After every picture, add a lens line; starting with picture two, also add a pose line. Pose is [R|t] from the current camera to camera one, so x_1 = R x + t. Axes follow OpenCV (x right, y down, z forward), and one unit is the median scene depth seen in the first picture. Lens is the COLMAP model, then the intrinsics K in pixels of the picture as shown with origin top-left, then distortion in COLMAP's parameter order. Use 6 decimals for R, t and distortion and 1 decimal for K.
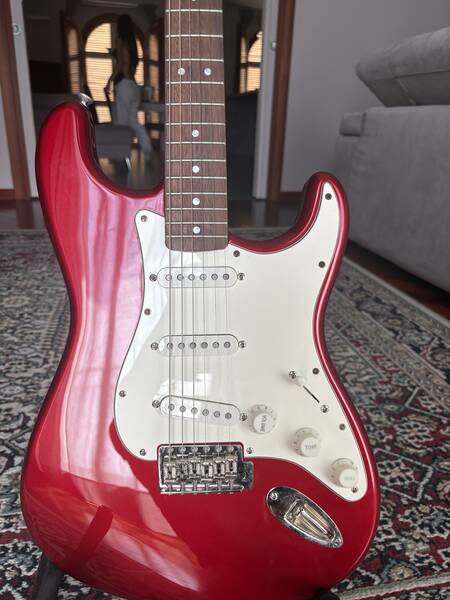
lens RADIAL K [[464.8, 0, 225.0], [0, 464.8, 300.0], [0, 0, 1]] dist [0.000990, -0.004906]
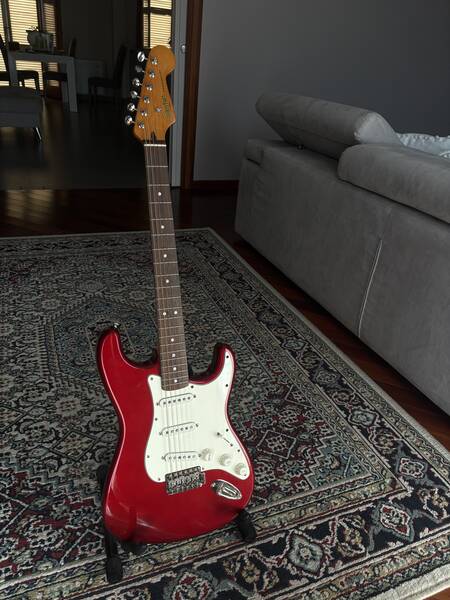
lens RADIAL K [[456.7, 0, 225.0], [0, 456.7, 300.0], [0, 0, 1]] dist [0.051290, -0.065807]
pose [[0.979568, -0.044147, 0.196209, -0.107624], [0.017372, 0.990537, 0.136141, -0.282702], [-0.200362, -0.129951, 0.971065, -0.417694]]
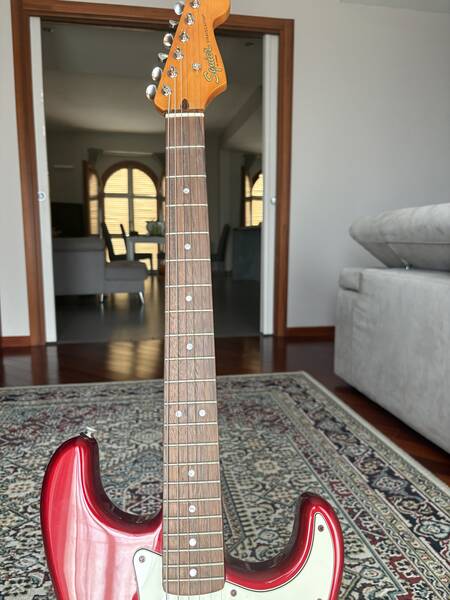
lens RADIAL K [[461.0, 0, 227.6], [0, 461.0, 303.4], [0, 0, 1]] dist [0.045007, -0.068352]
pose [[0.999441, -0.029365, -0.015994, 0.016443], [0.025010, 0.973955, -0.225358, -0.169977], [0.022195, 0.224832, 0.974145, -0.042211]]
